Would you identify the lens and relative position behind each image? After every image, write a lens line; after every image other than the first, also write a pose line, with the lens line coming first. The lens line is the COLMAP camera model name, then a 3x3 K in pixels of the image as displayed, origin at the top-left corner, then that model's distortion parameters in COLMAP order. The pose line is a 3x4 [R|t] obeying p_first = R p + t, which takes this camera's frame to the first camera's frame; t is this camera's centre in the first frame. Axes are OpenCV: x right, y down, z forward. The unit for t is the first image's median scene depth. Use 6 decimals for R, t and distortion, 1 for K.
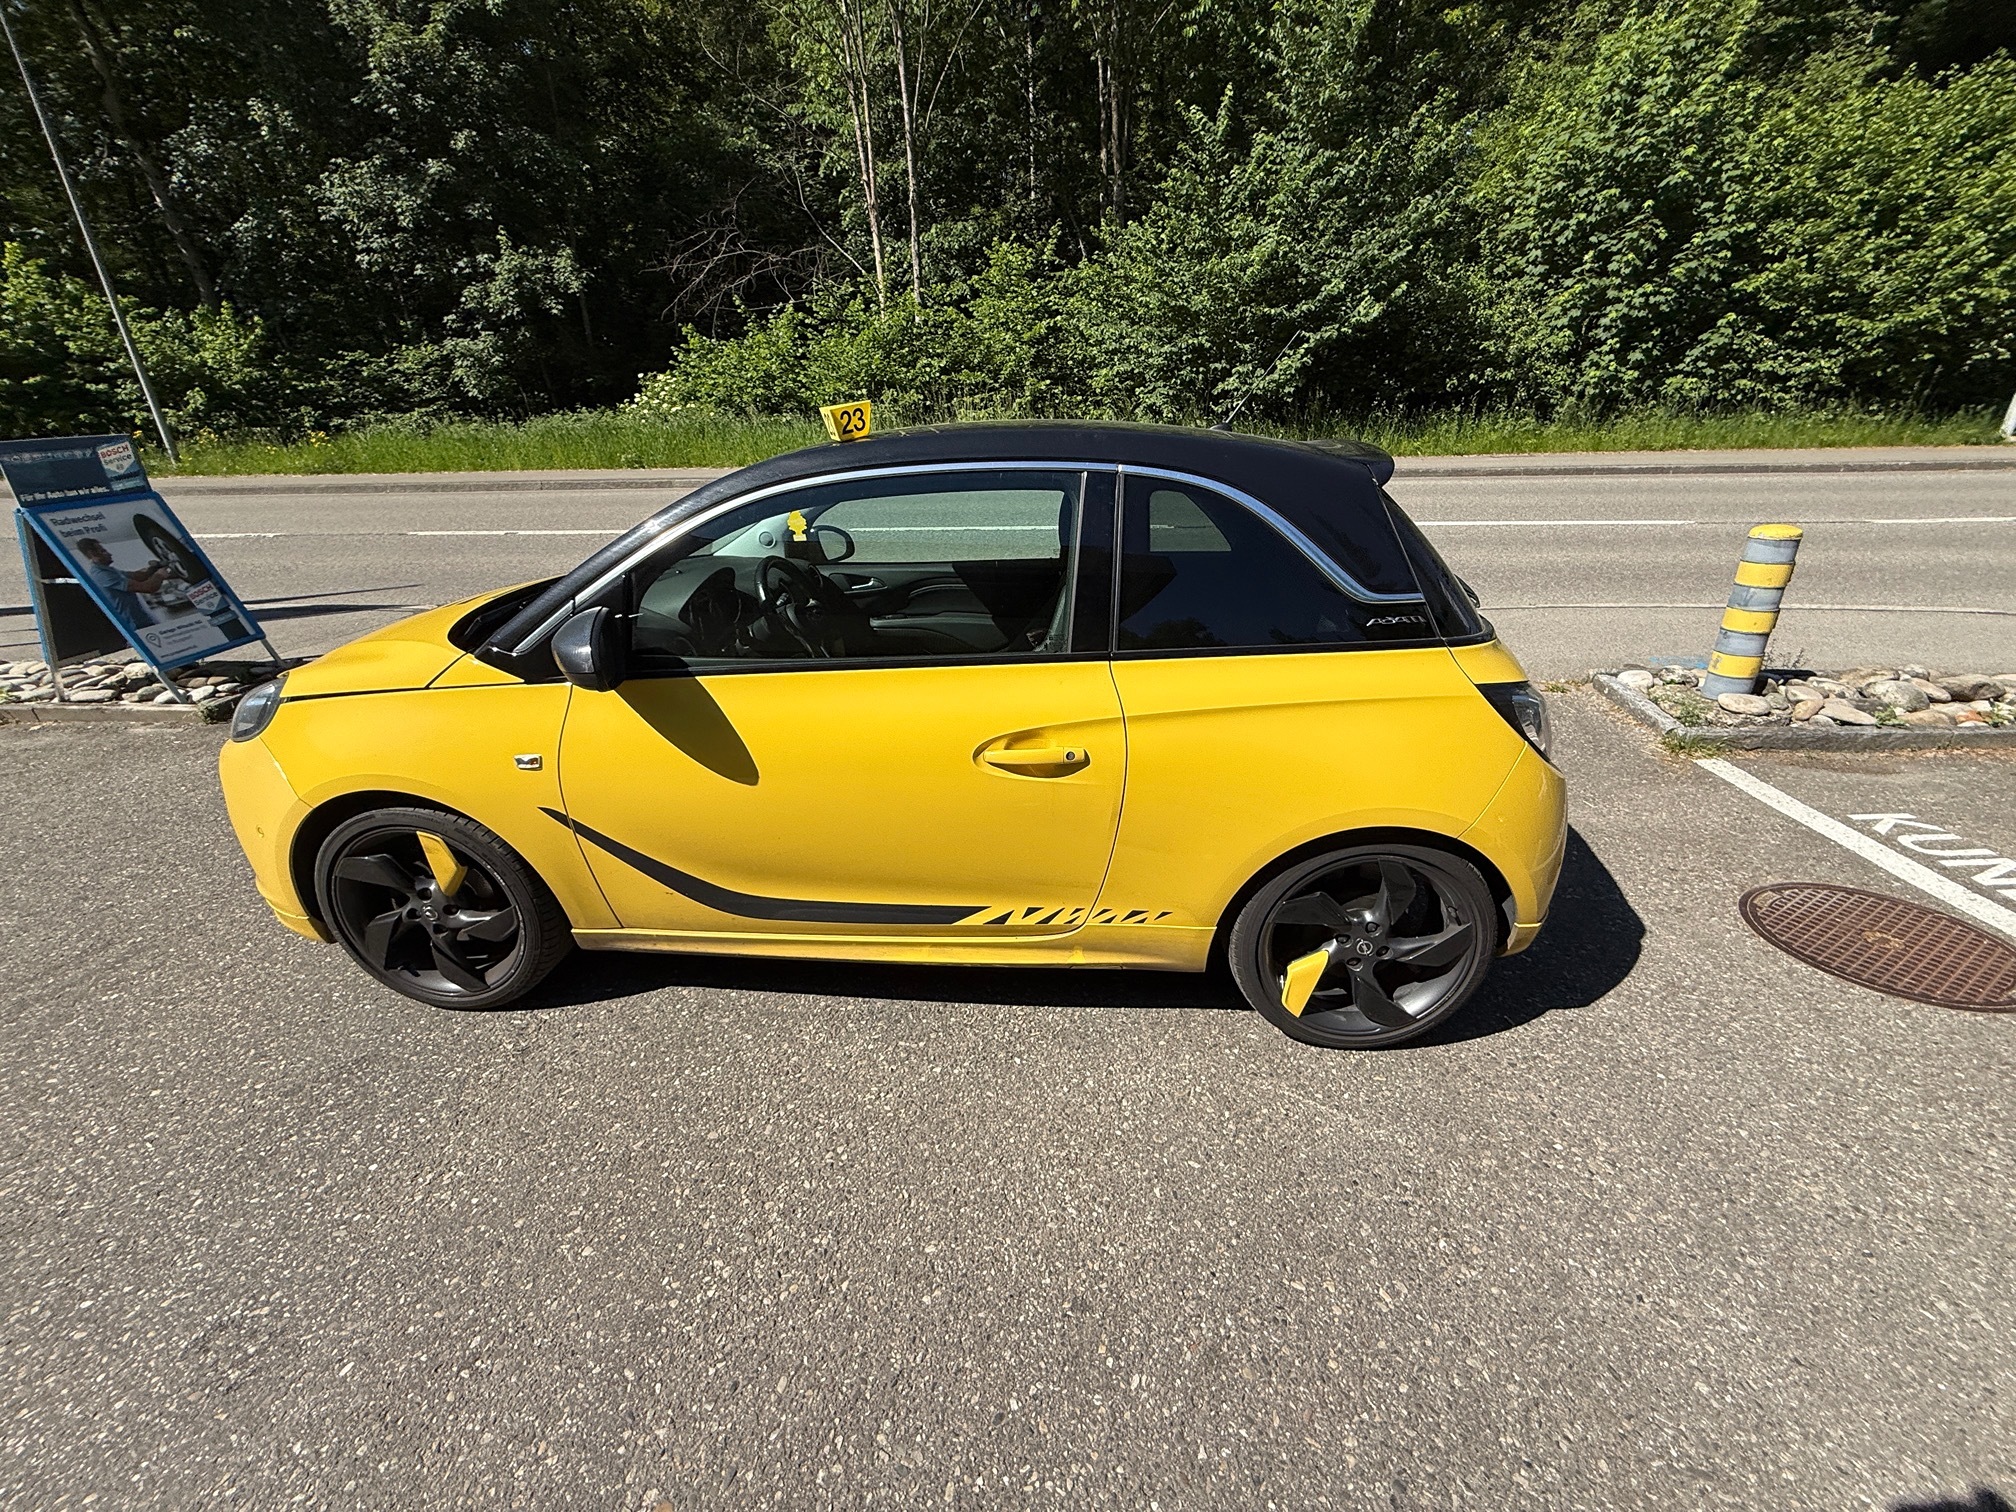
lens RADIAL K [[801.8, 0, 1003.8], [0, 801.8, 756.5], [0, 0, 1]] dist [0.000738, -0.000378]
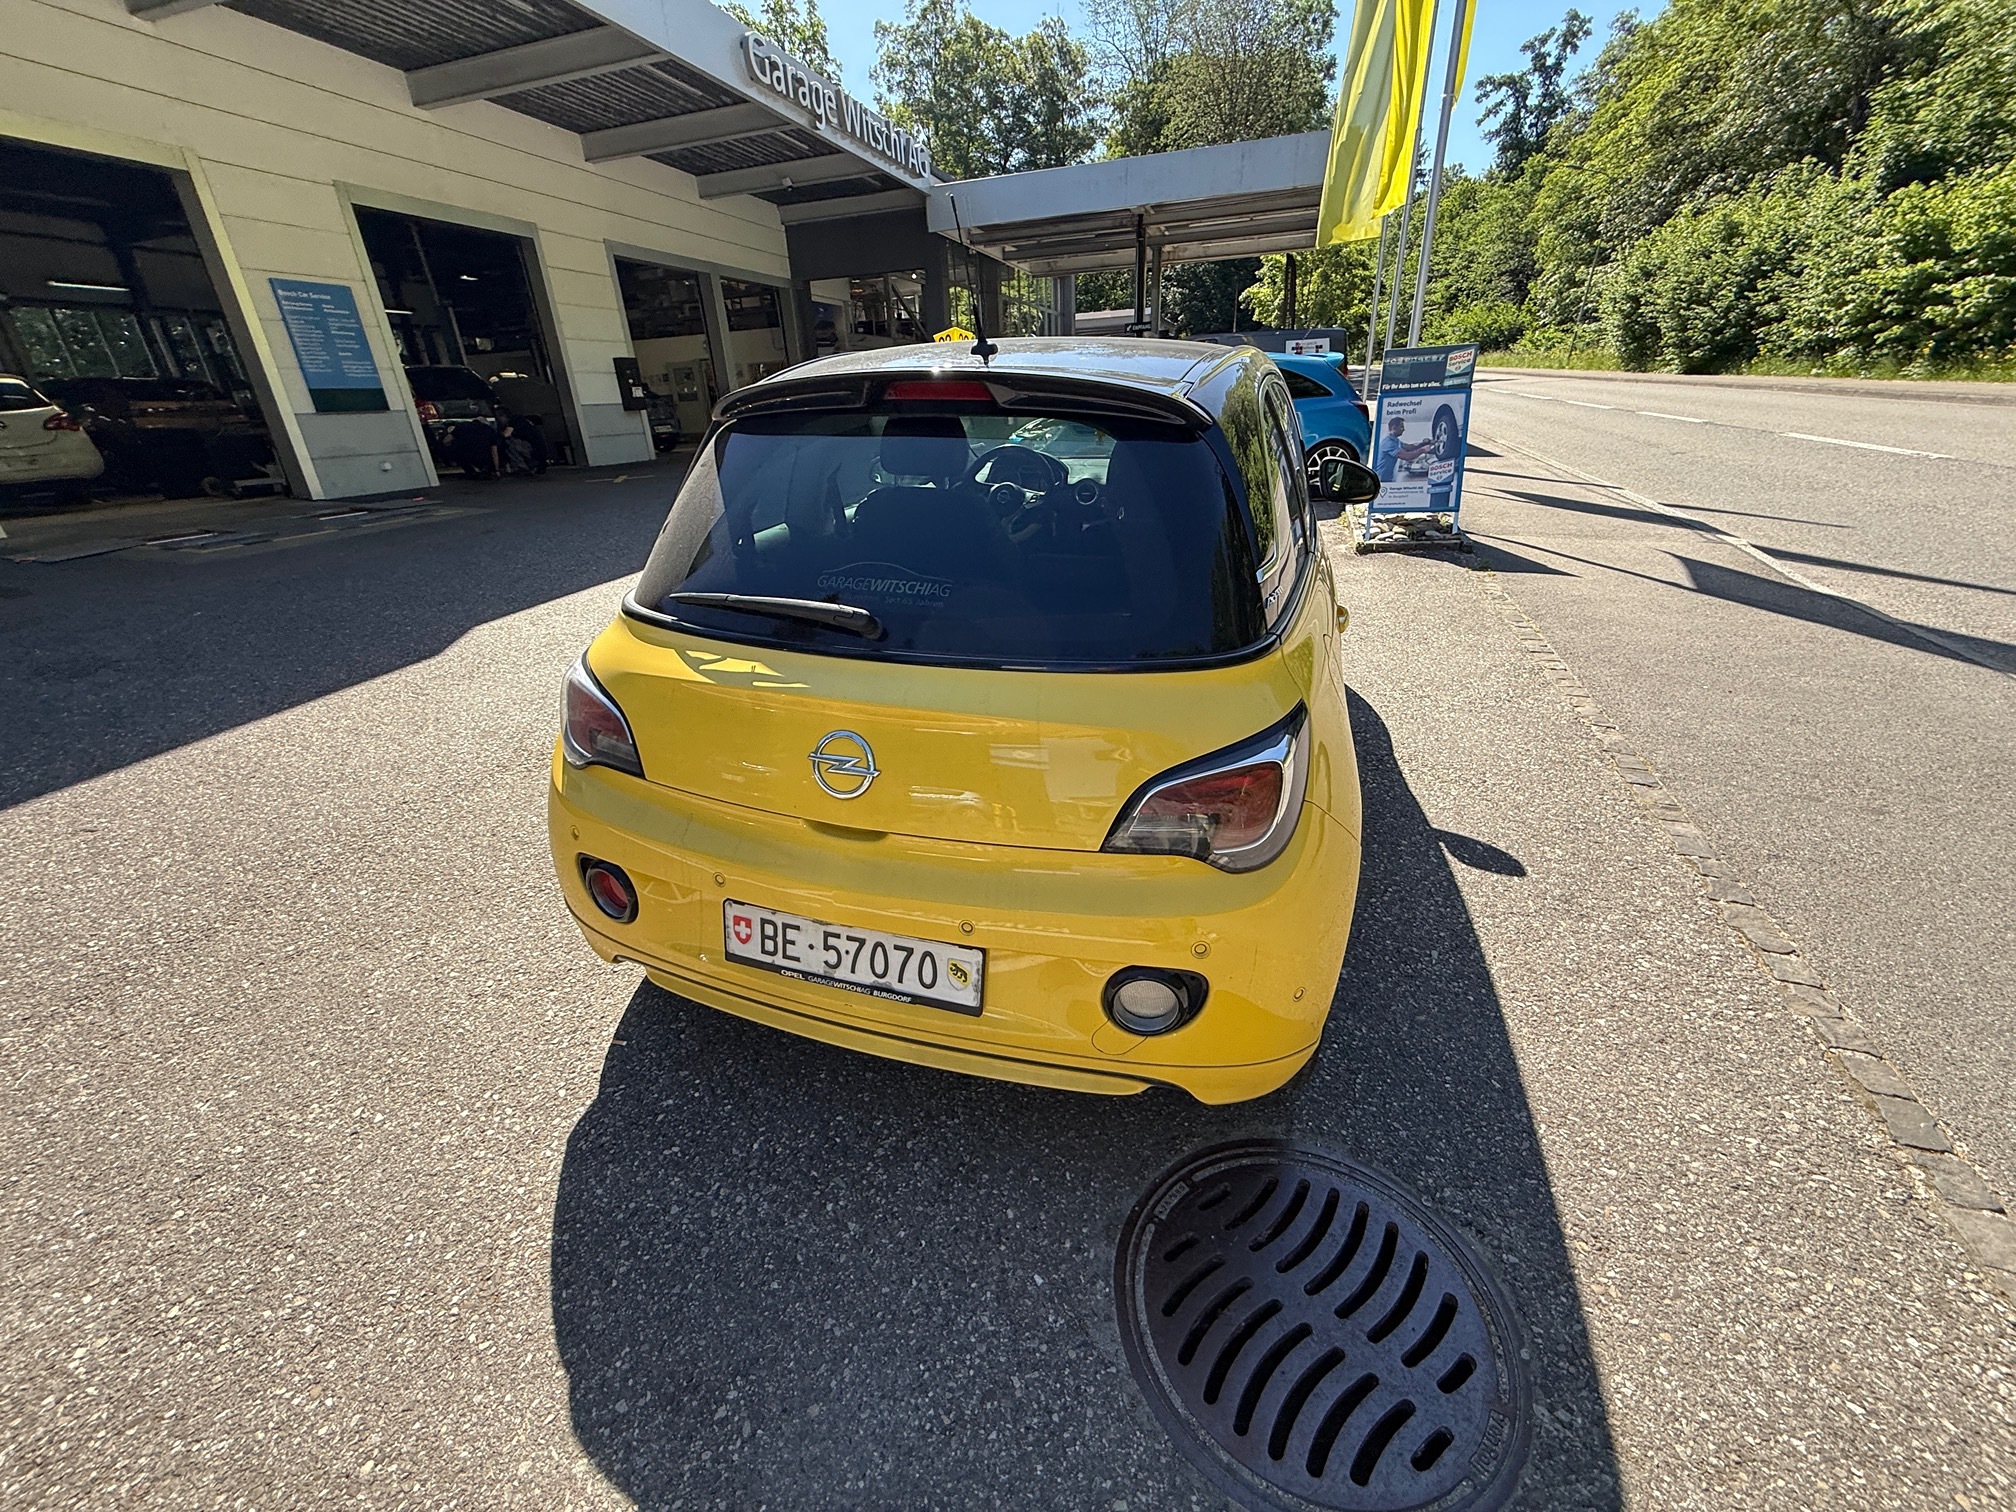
lens RADIAL K [[806.6, 0, 1007.4], [0, 806.6, 754.7], [0, 0, 1]] dist [0.002751, -0.000772]
pose [[-0.239280, 0.440550, -0.865252, 0.175954], [-0.351201, 0.791531, 0.500137, -0.079461], [0.905209, 0.423550, -0.034676, 0.194182]]
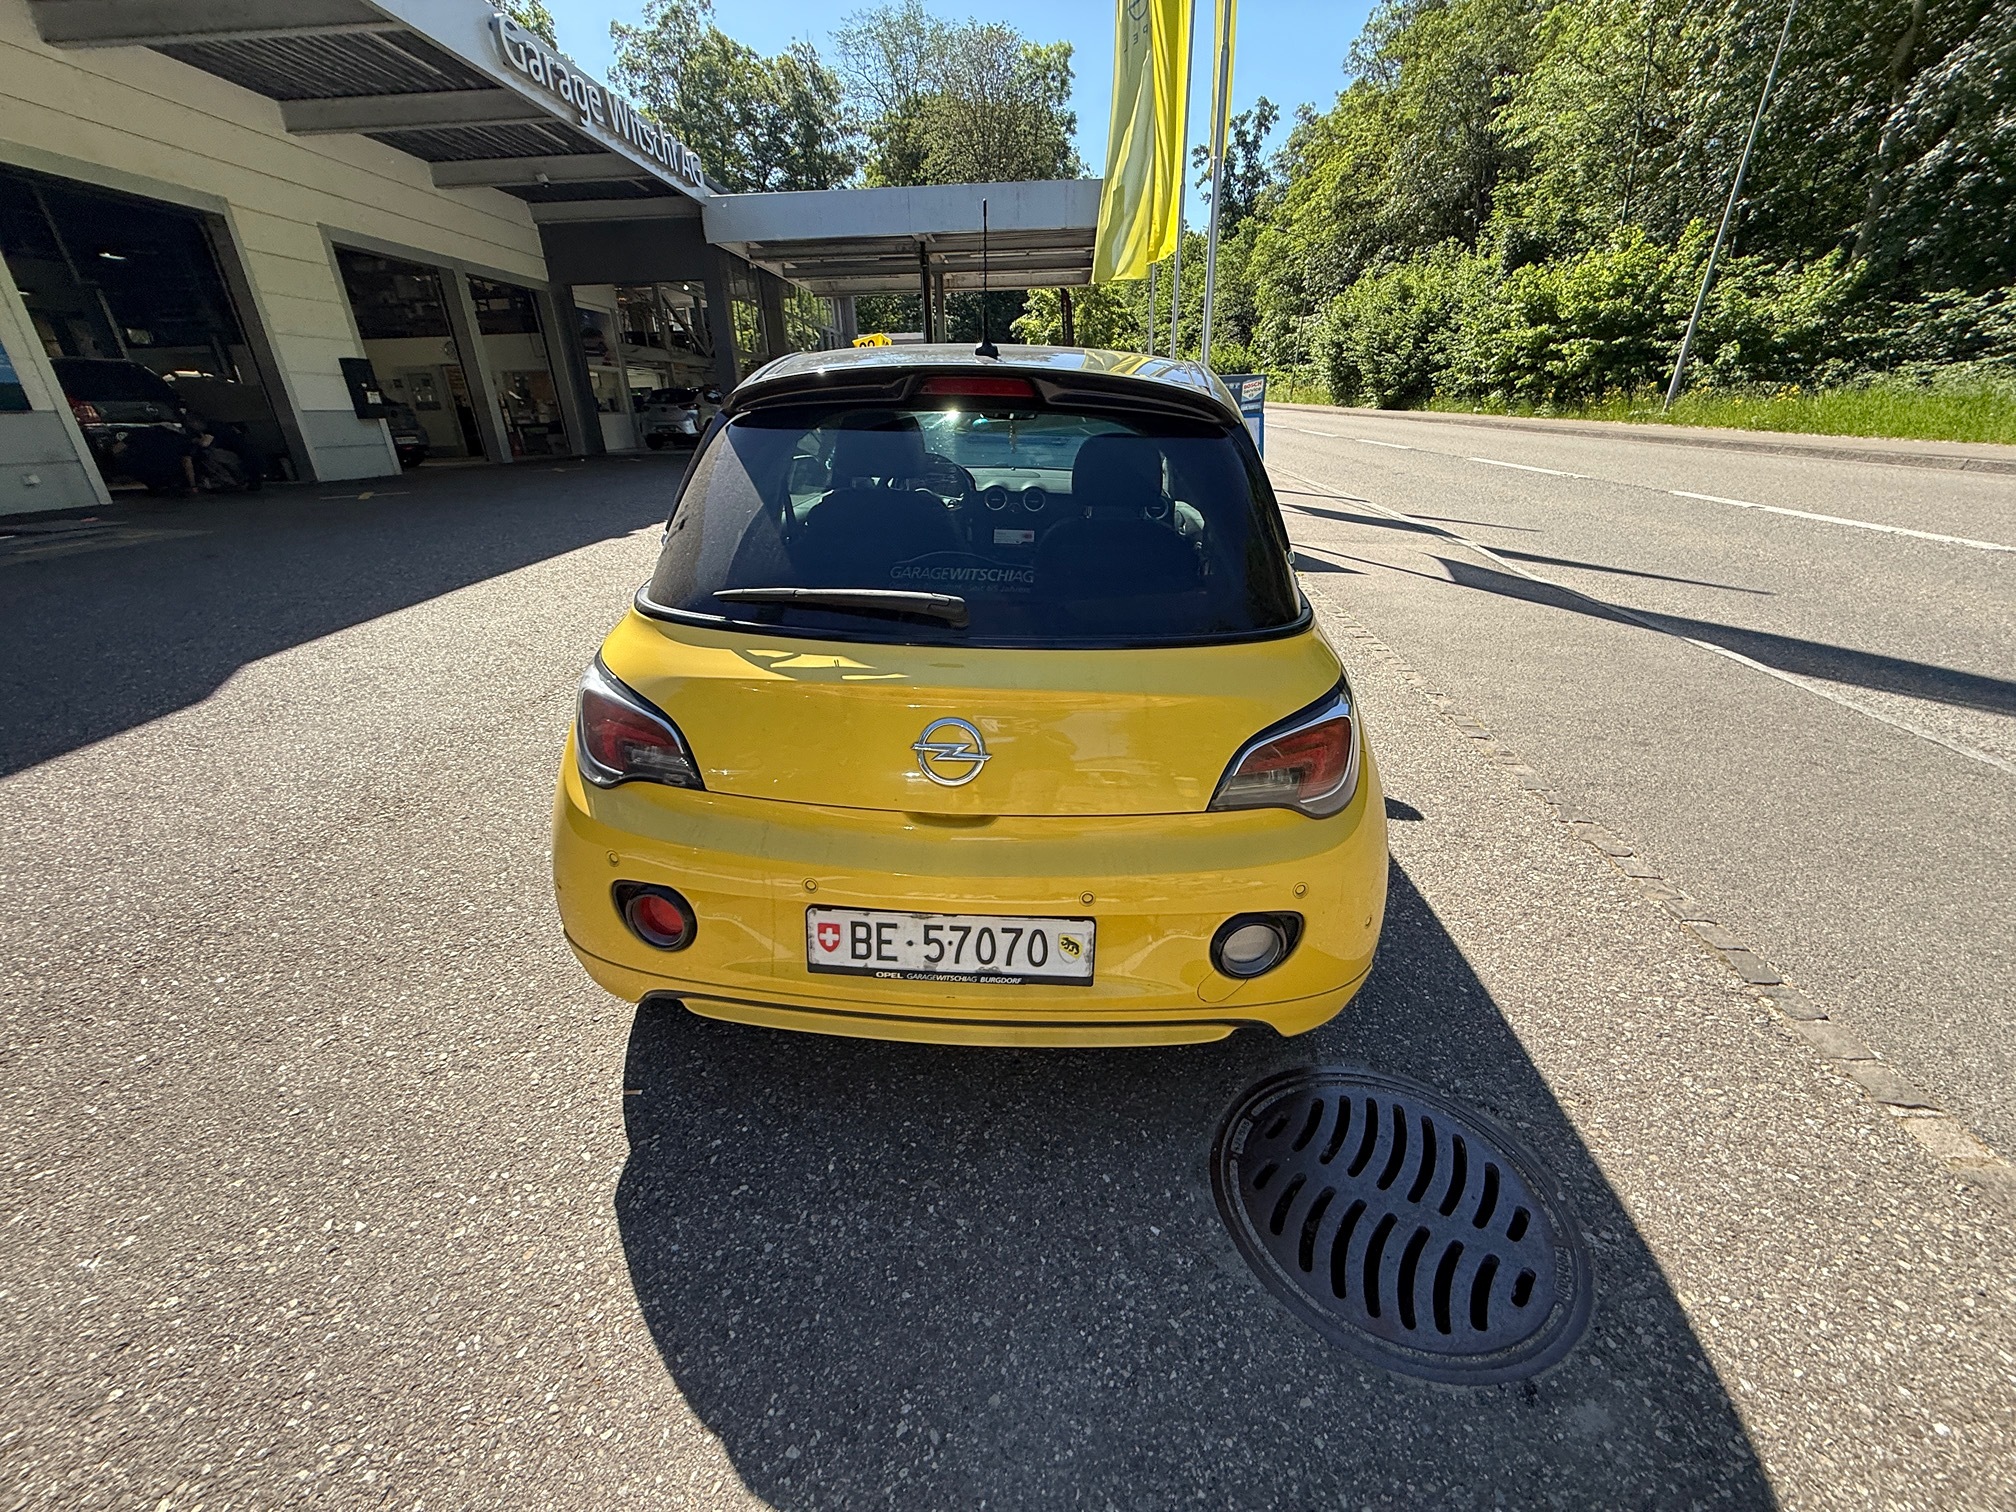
lens RADIAL K [[803.4, 0, 1003.6], [0, 803.4, 753.9], [0, 0, 1]] dist [-0.001543, 0.000482]
pose [[0.011090, 0.430517, -0.902515, 0.184446], [-0.393429, 0.831652, 0.391879, -0.063581], [0.919288, 0.350729, 0.178600, 0.162834]]
